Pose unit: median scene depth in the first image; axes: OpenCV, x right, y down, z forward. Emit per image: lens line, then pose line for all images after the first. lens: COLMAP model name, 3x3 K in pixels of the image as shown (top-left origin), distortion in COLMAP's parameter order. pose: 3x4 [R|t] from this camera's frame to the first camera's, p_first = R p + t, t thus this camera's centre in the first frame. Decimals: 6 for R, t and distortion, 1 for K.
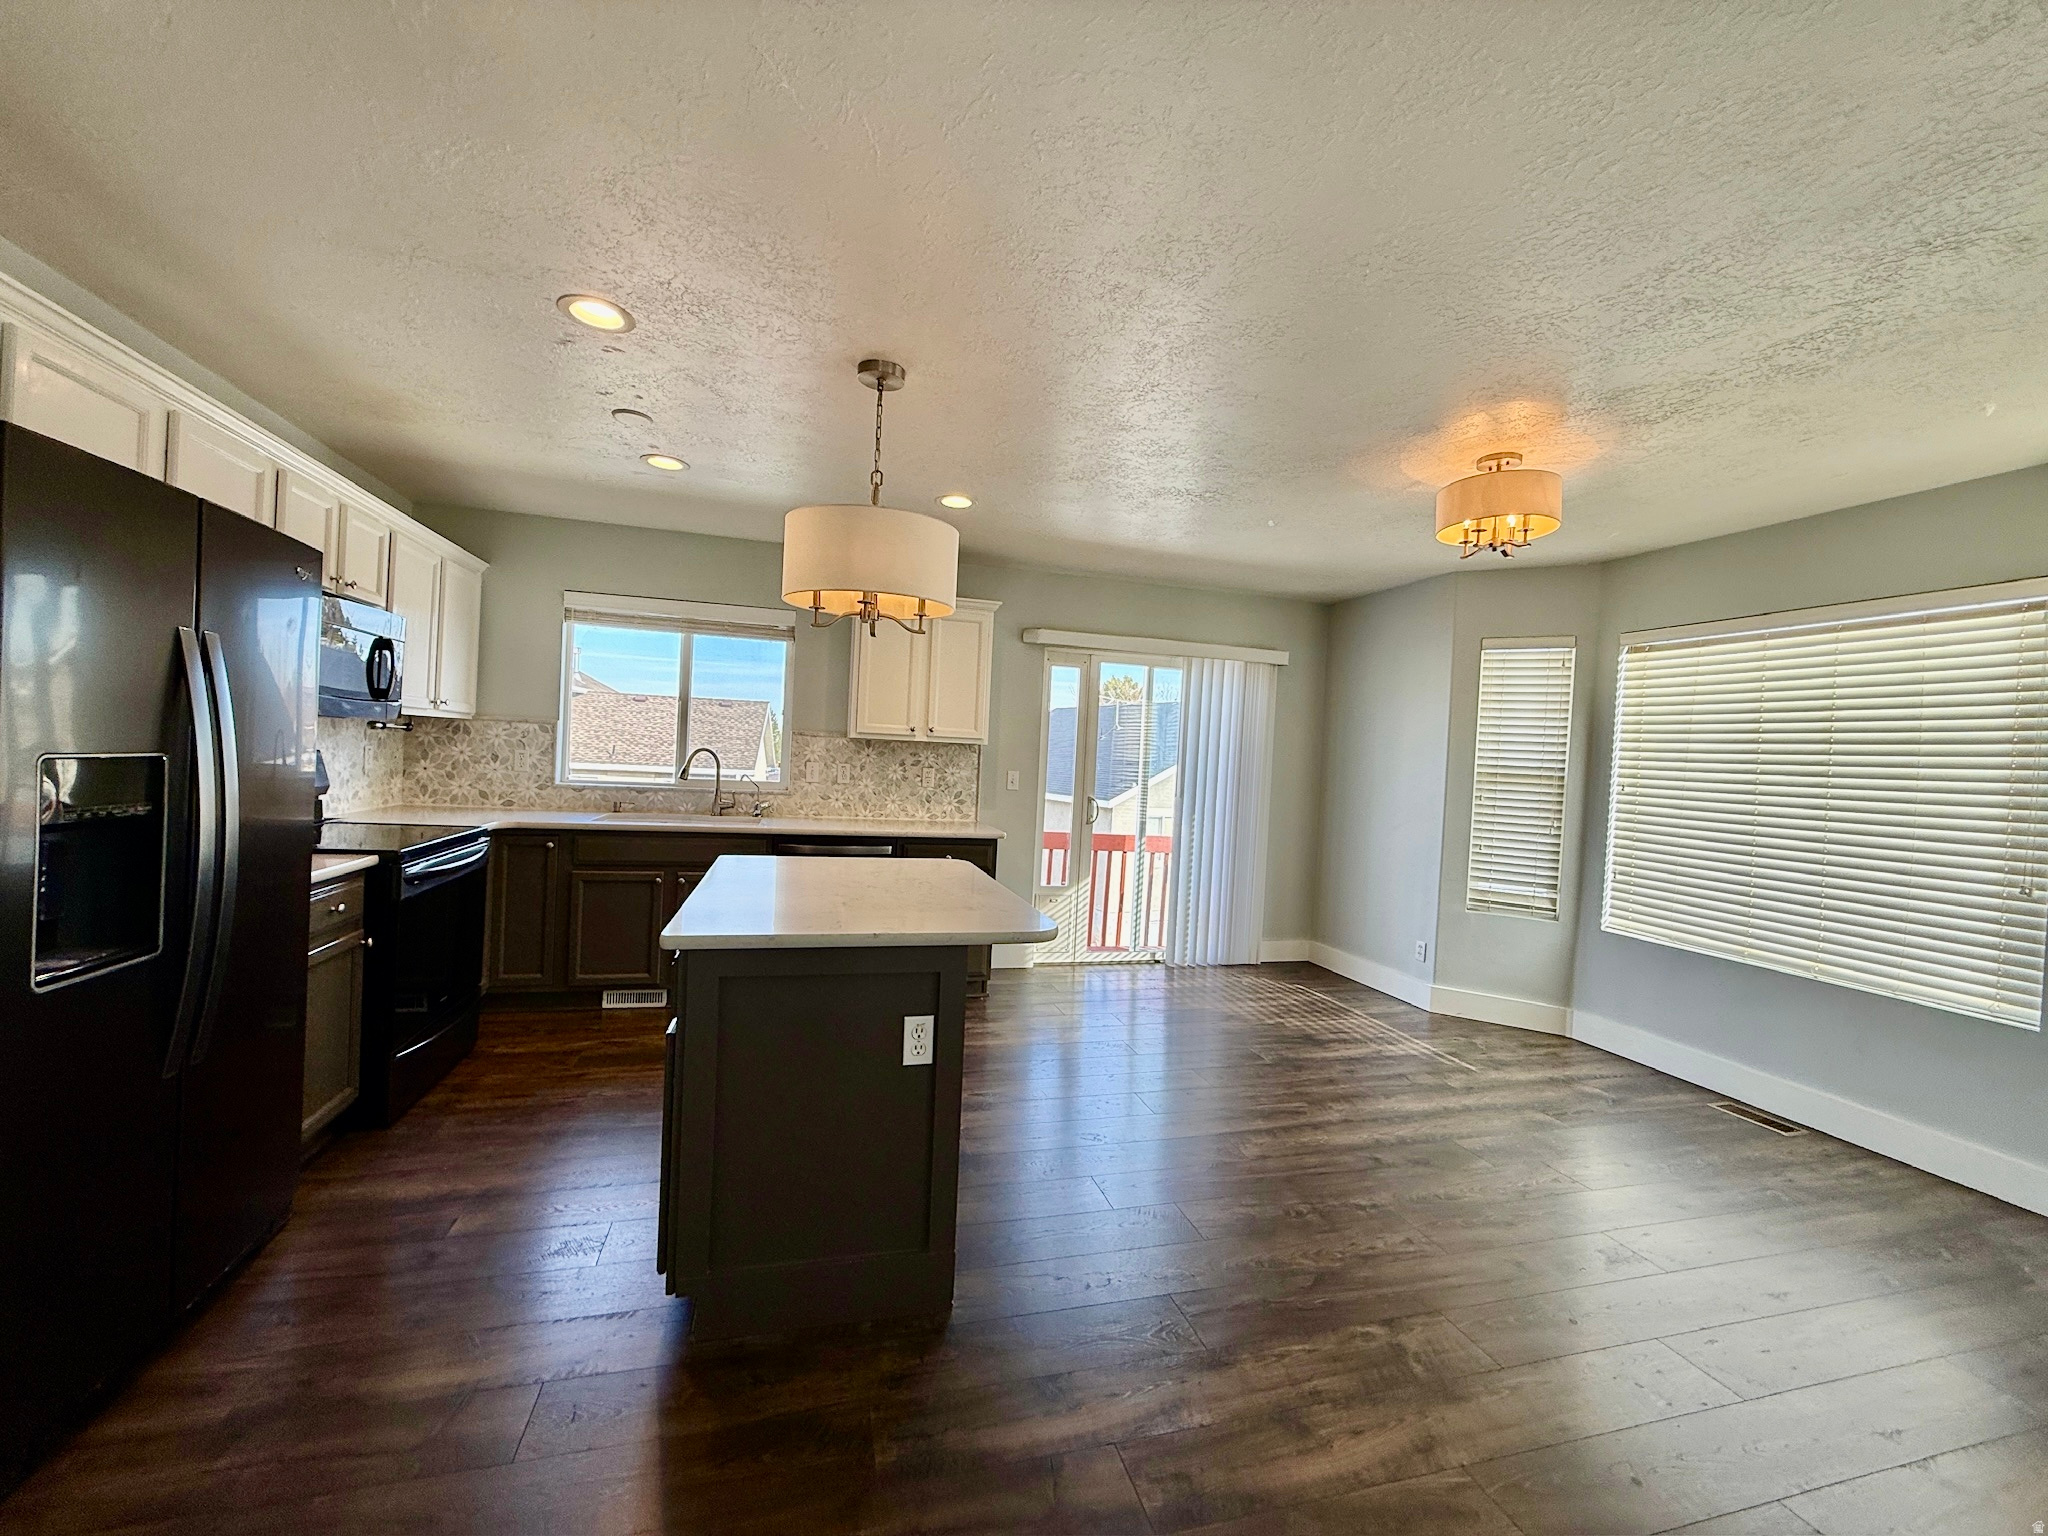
lens RADIAL K [[814.6, 0, 1020.0], [0, 814.6, 769.0], [0, 0, 1]] dist [0.001168, -0.000157]
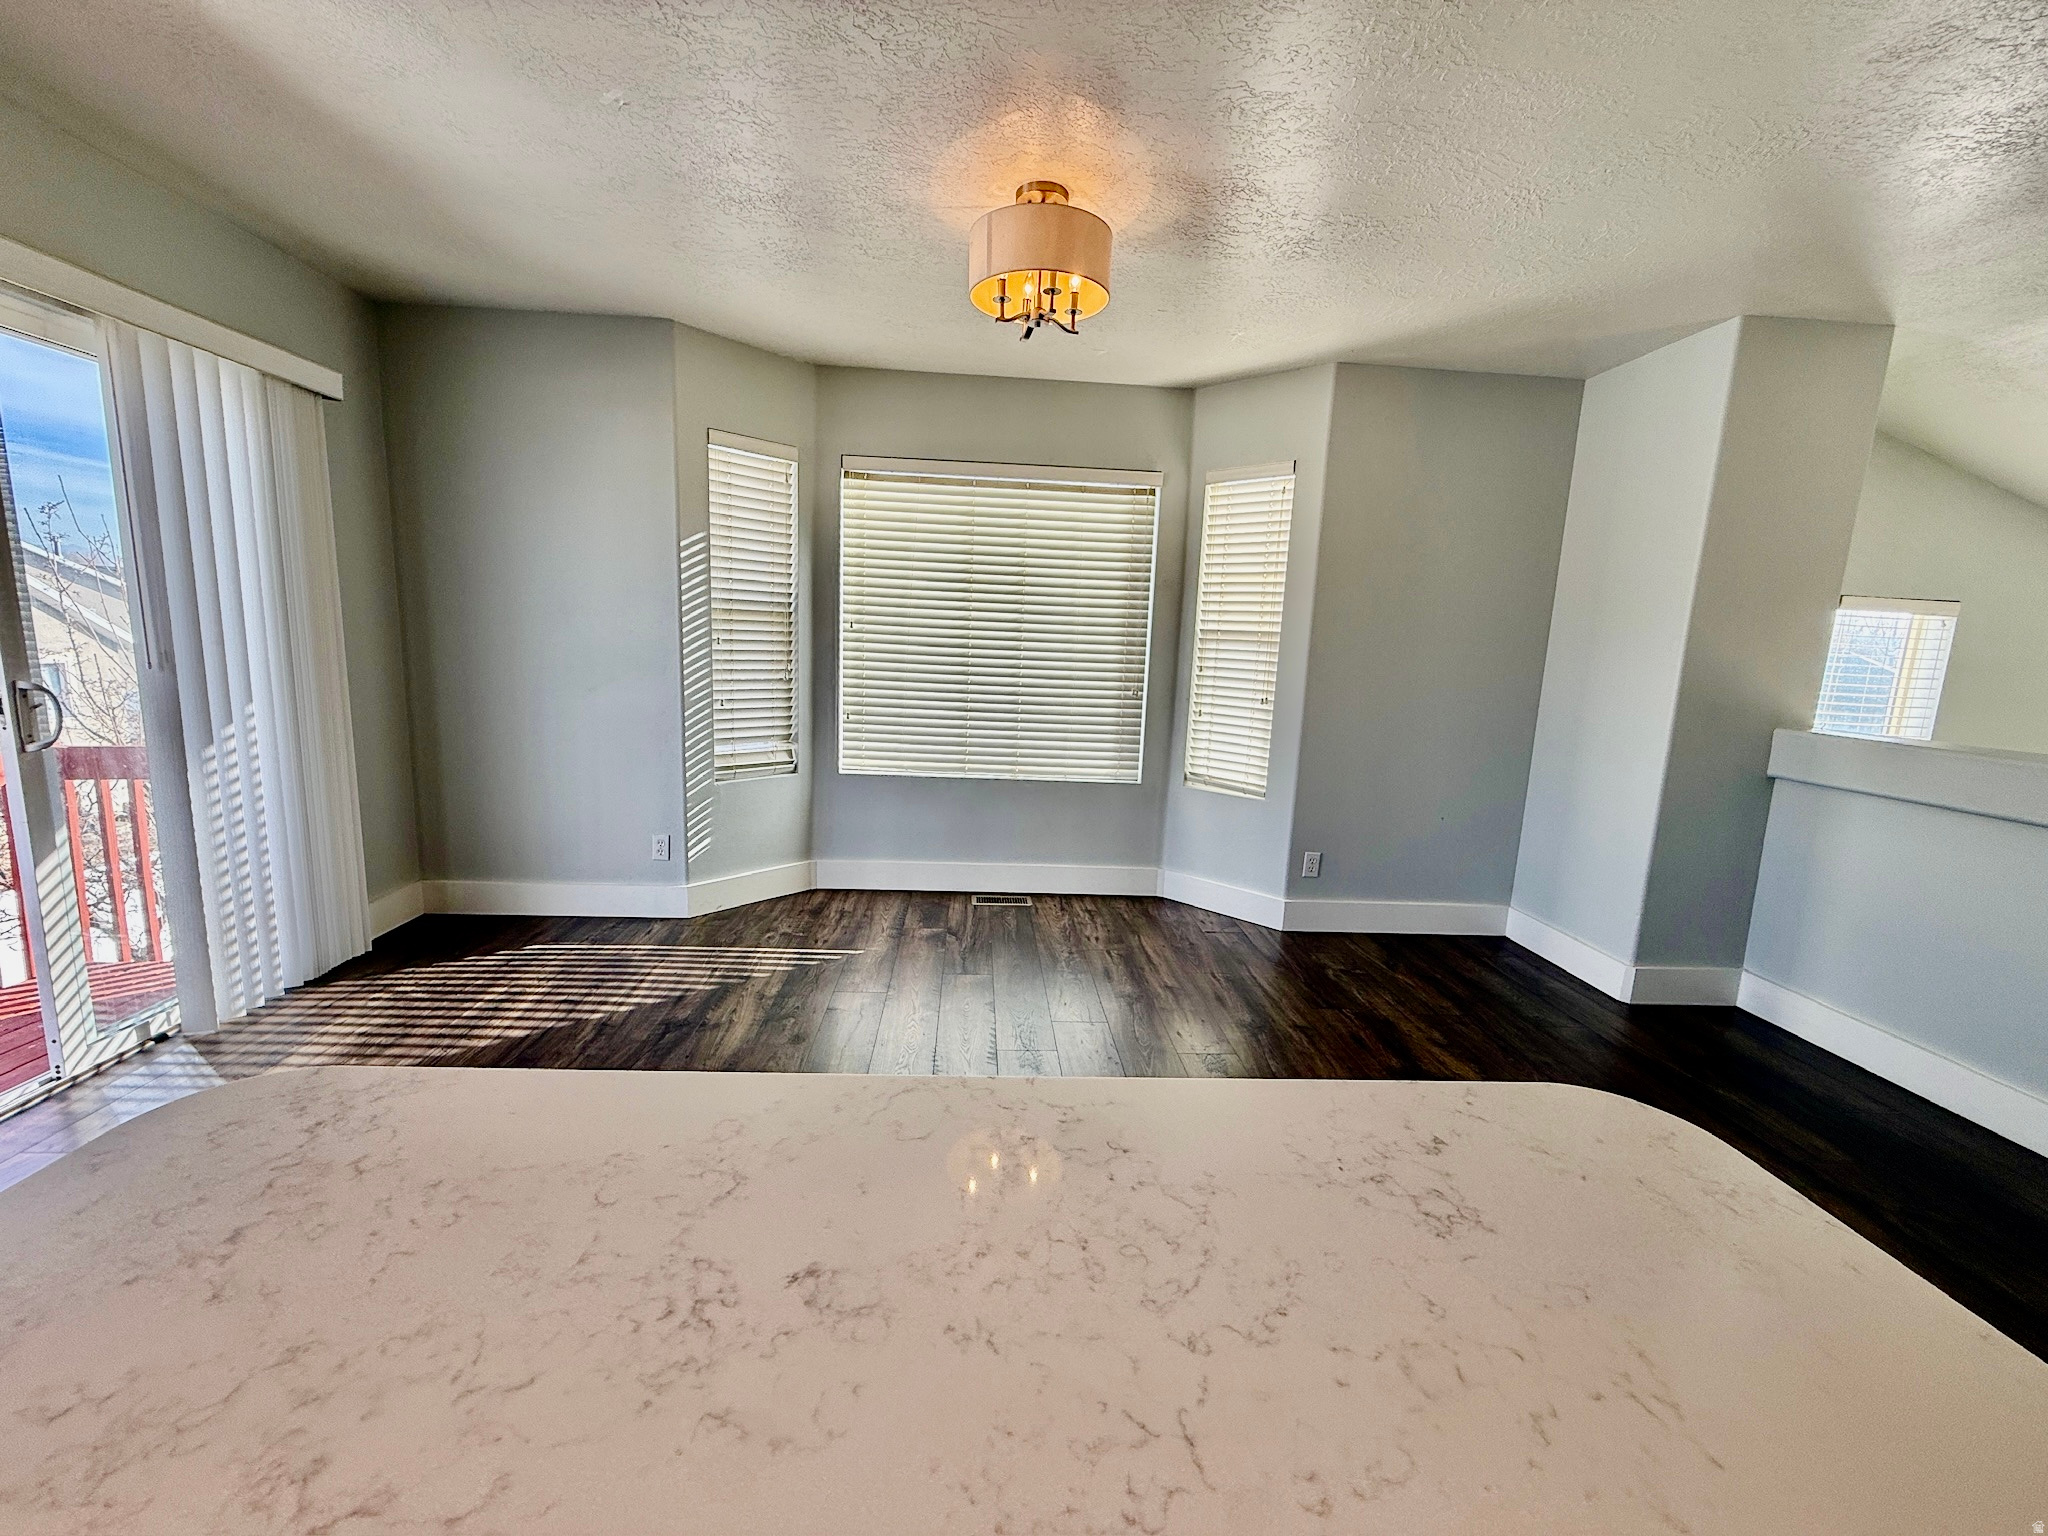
lens RADIAL K [[814.6, 0, 1020.0], [0, 814.6, 769.0], [0, 0, 1]] dist [0.001168, -0.000157]
pose [[0.216525, -0.201027, 0.955356, -0.170945], [-0.014806, 0.977782, 0.209101, -0.014340], [-0.976165, -0.059421, 0.208738, 0.596494]]
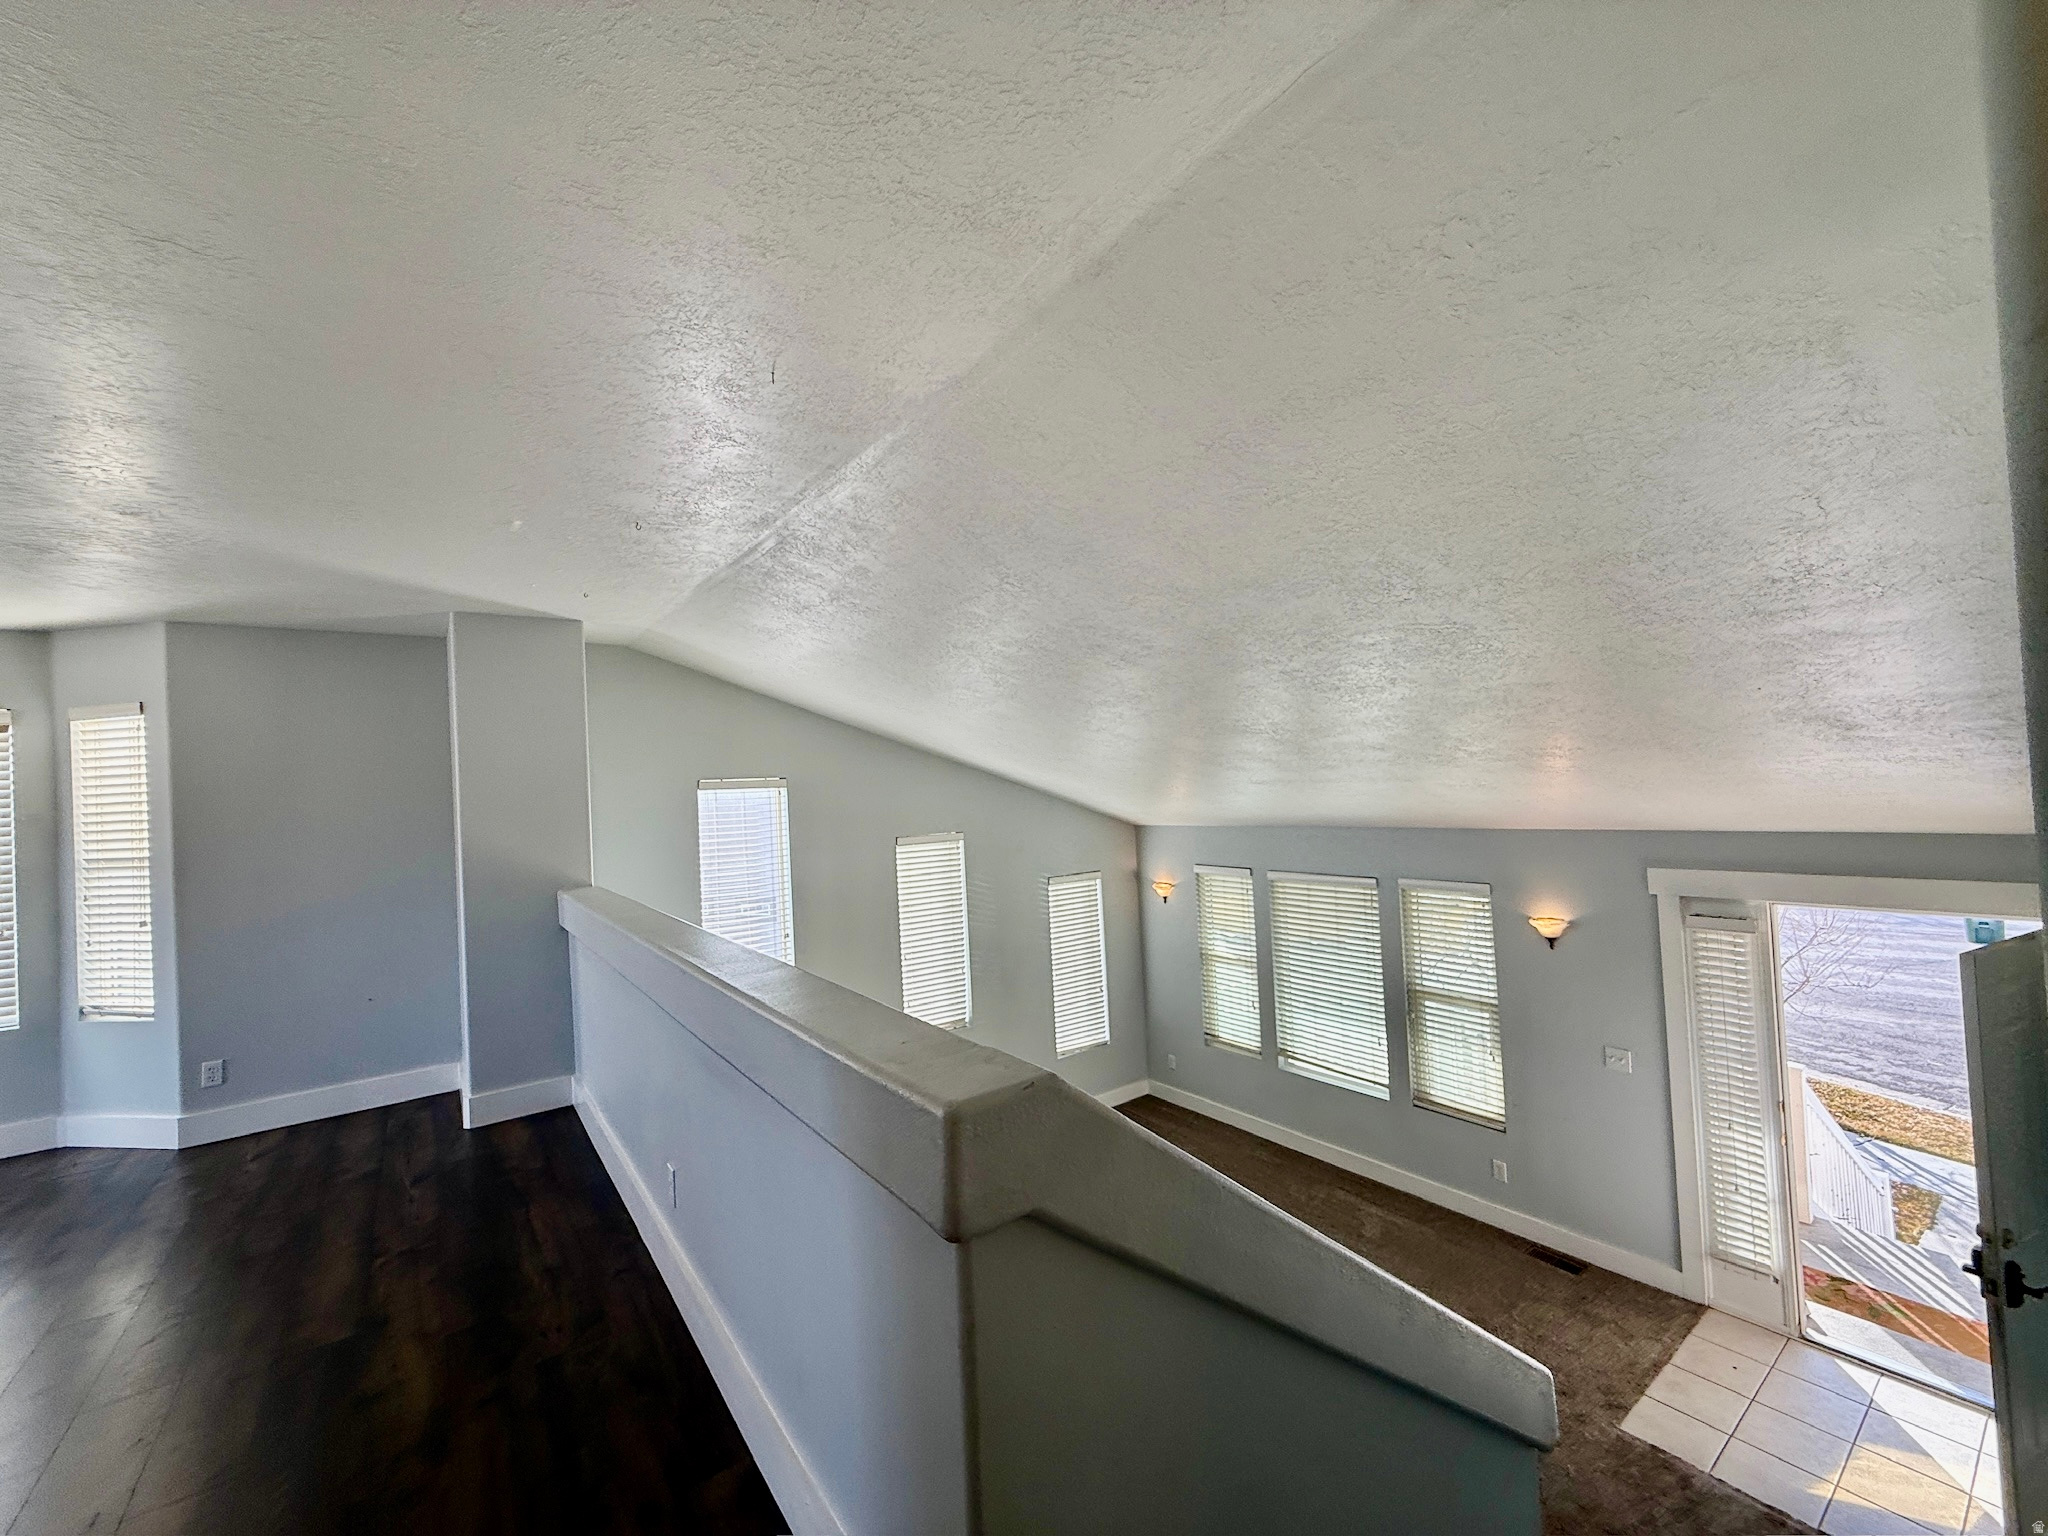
lens RADIAL K [[814.6, 0, 1020.0], [0, 814.6, 769.0], [0, 0, 1]] dist [0.001168, -0.000157]
pose [[-0.357575, -0.012441, 0.933801, -0.465442], [0.047385, 0.998382, 0.031446, -0.061985], [-0.932681, 0.055493, -0.356407, -0.099542]]
